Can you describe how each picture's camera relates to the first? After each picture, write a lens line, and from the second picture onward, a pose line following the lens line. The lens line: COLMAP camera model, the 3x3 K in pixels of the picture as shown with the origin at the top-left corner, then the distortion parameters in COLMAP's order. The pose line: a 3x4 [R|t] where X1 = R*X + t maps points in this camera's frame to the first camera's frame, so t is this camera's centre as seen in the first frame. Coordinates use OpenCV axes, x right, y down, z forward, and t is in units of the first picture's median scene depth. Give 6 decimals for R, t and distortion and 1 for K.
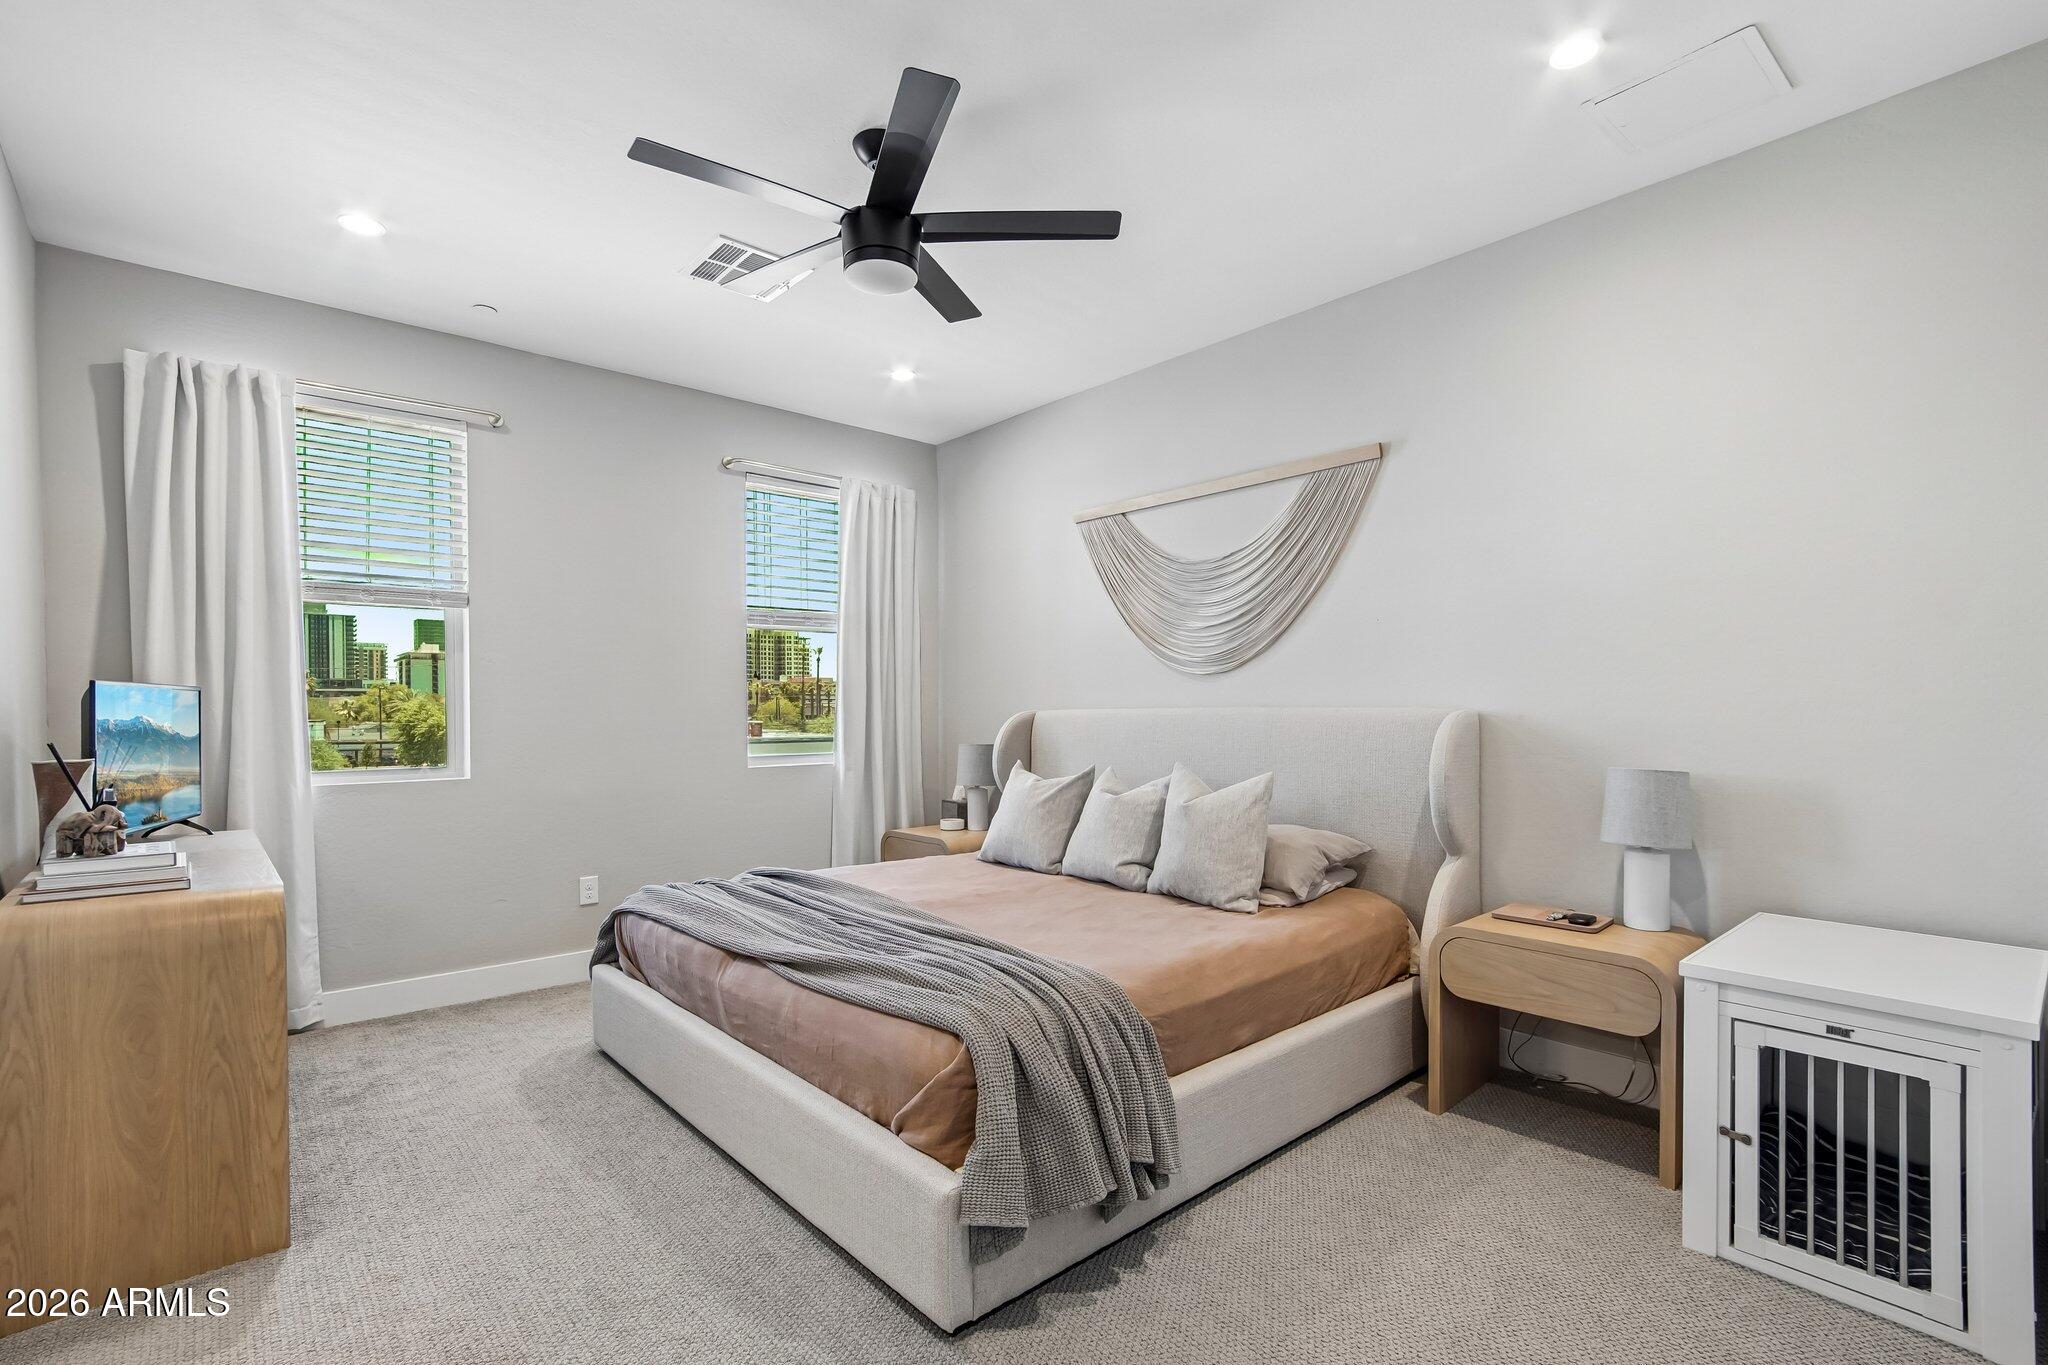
lens RADIAL K [[968.0, 0, 1016.6], [0, 968.0, 712.8], [0, 0, 1]] dist [0.014312, 0.000133]
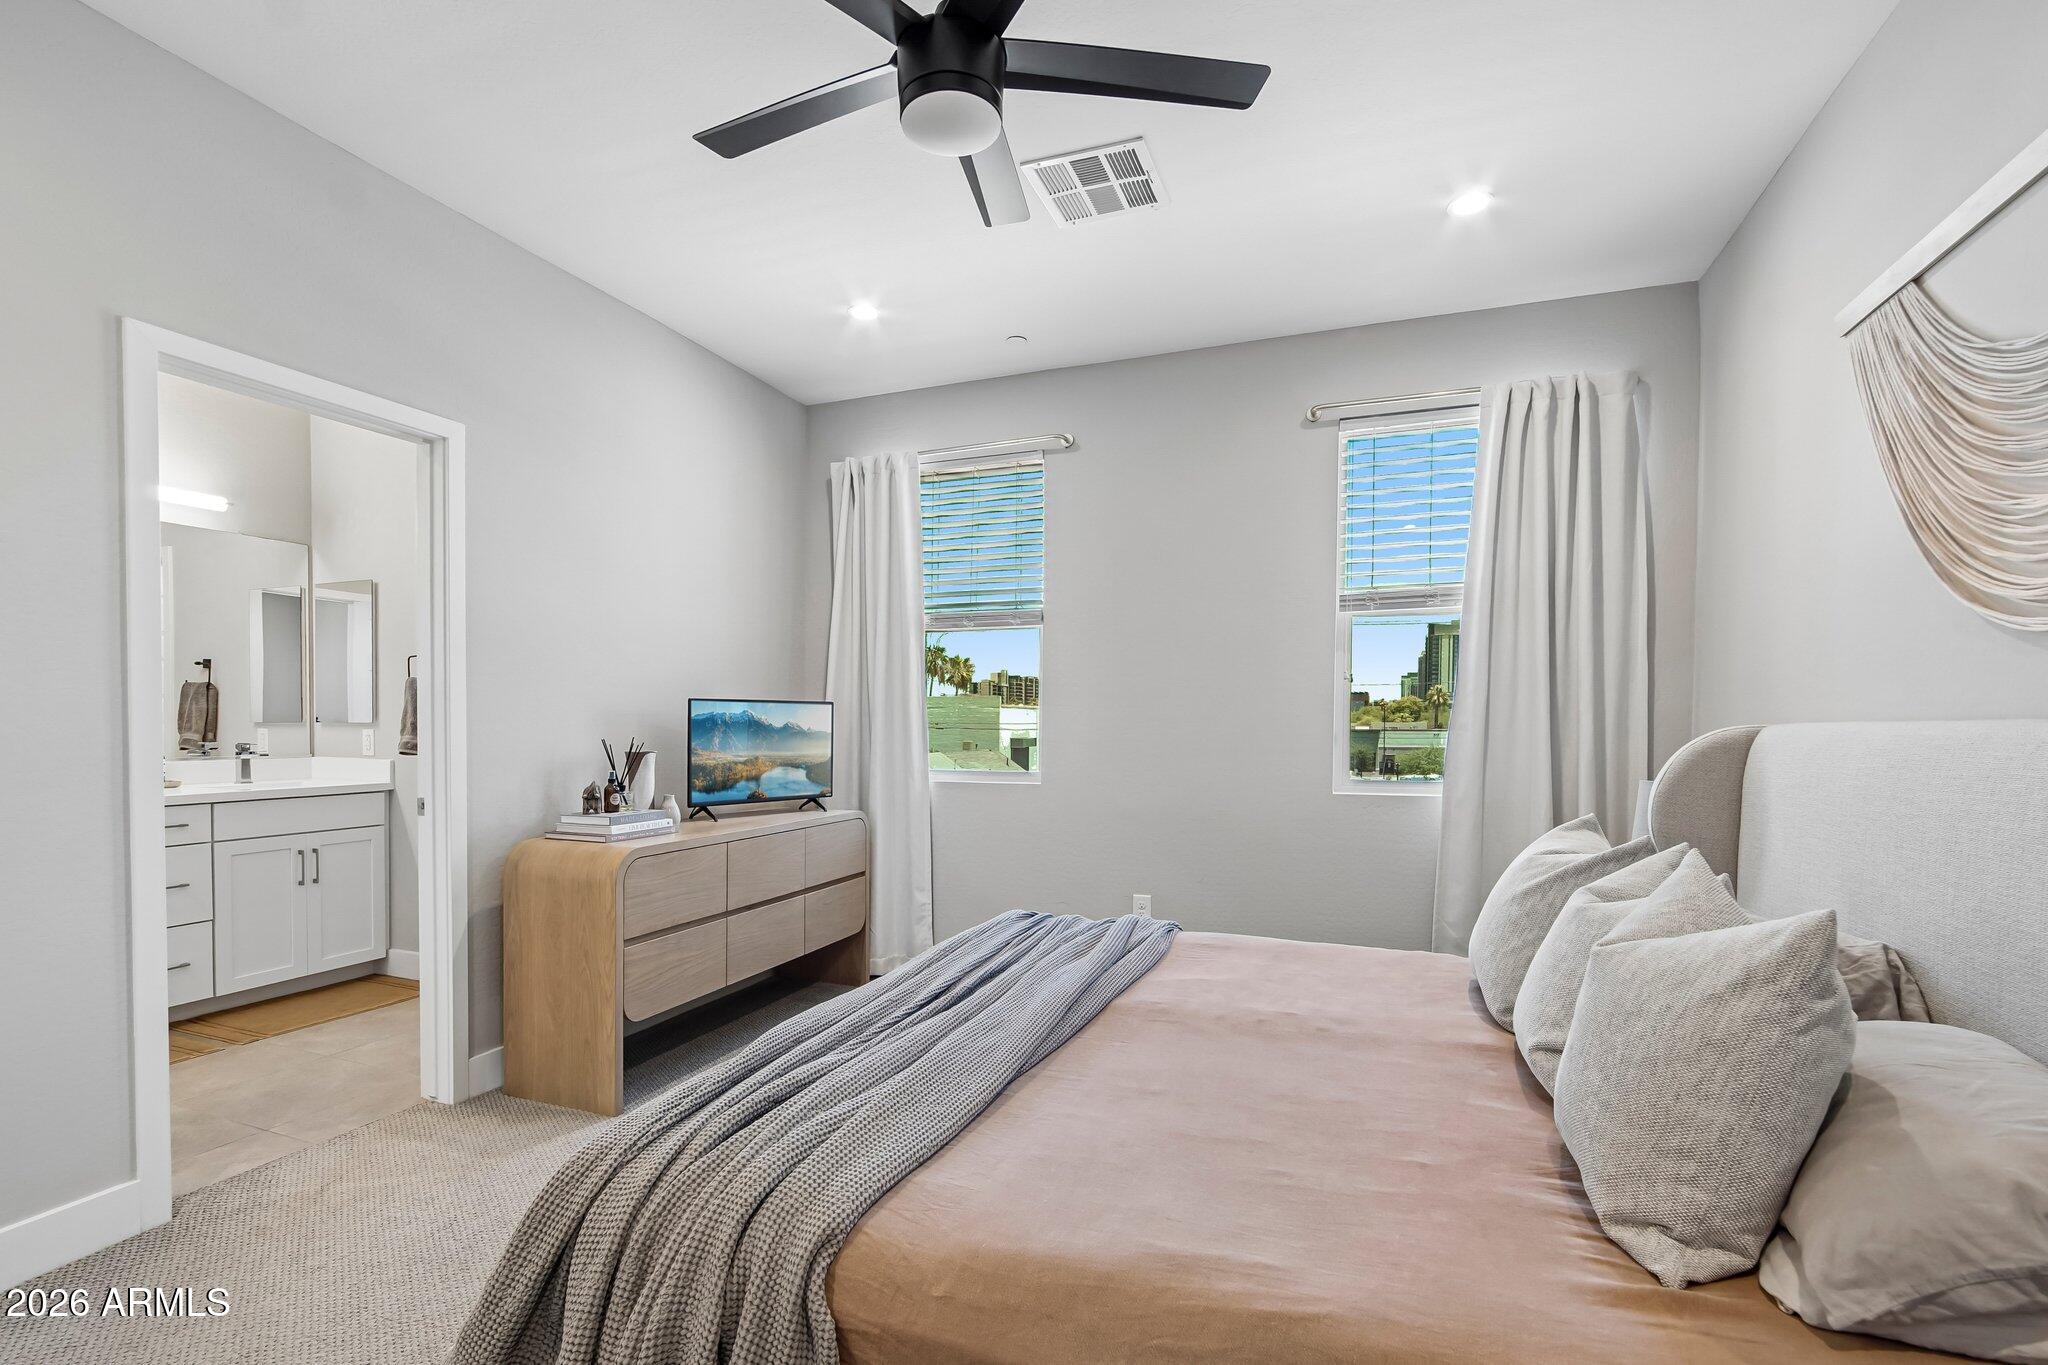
lens RADIAL K [[968.0, 0, 1016.6], [0, 968.0, 712.8], [0, 0, 1]] dist [0.014312, 0.000133]
pose [[0.456545, 0.004430, -0.889689, 0.451227], [-0.007637, 0.999970, 0.001060, -0.007182], [0.889668, 0.006310, 0.456565, 0.599813]]
